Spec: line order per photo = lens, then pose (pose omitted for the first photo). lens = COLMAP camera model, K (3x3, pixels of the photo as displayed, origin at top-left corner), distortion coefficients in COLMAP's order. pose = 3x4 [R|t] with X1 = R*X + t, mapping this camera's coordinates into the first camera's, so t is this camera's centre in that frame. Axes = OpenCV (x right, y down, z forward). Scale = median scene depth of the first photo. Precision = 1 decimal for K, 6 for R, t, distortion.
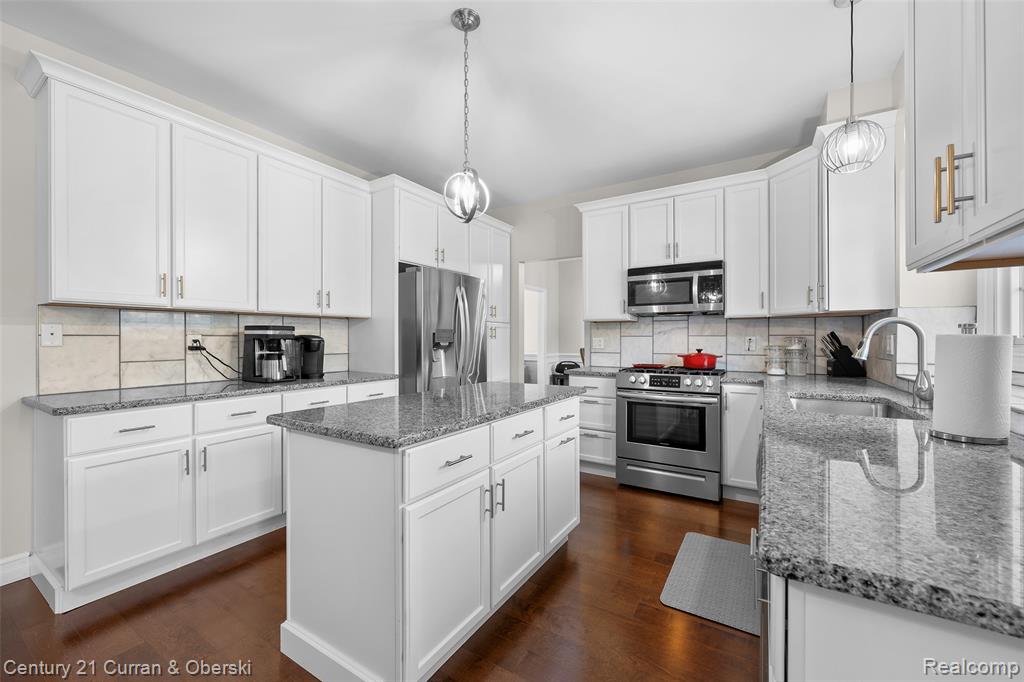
lens RADIAL K [[410.3, 0, 512.6], [0, 410.3, 338.1], [0, 0, 1]] dist [0.001086, -0.000573]
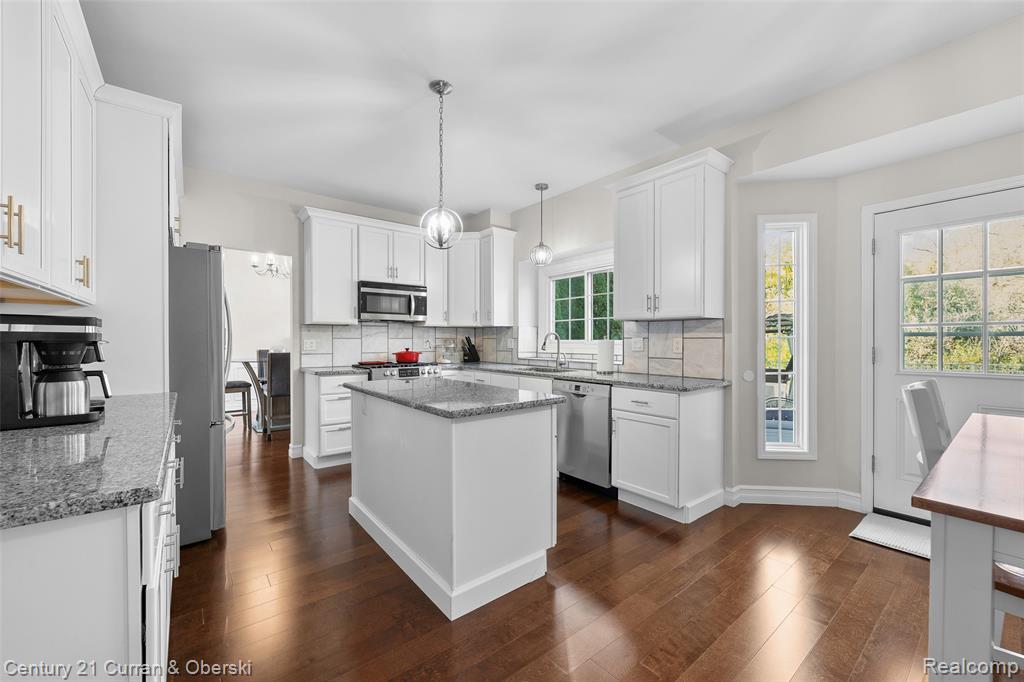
lens RADIAL K [[410.3, 0, 505.4], [0, 410.3, 341.4], [0, 0, 1]] dist [0.001086, -0.000573]
pose [[0.350895, -0.001245, 0.936414, -0.708985], [-0.001472, 0.999997, 0.001881, 0.000925], [-0.936413, -0.002038, 0.350893, 0.214584]]
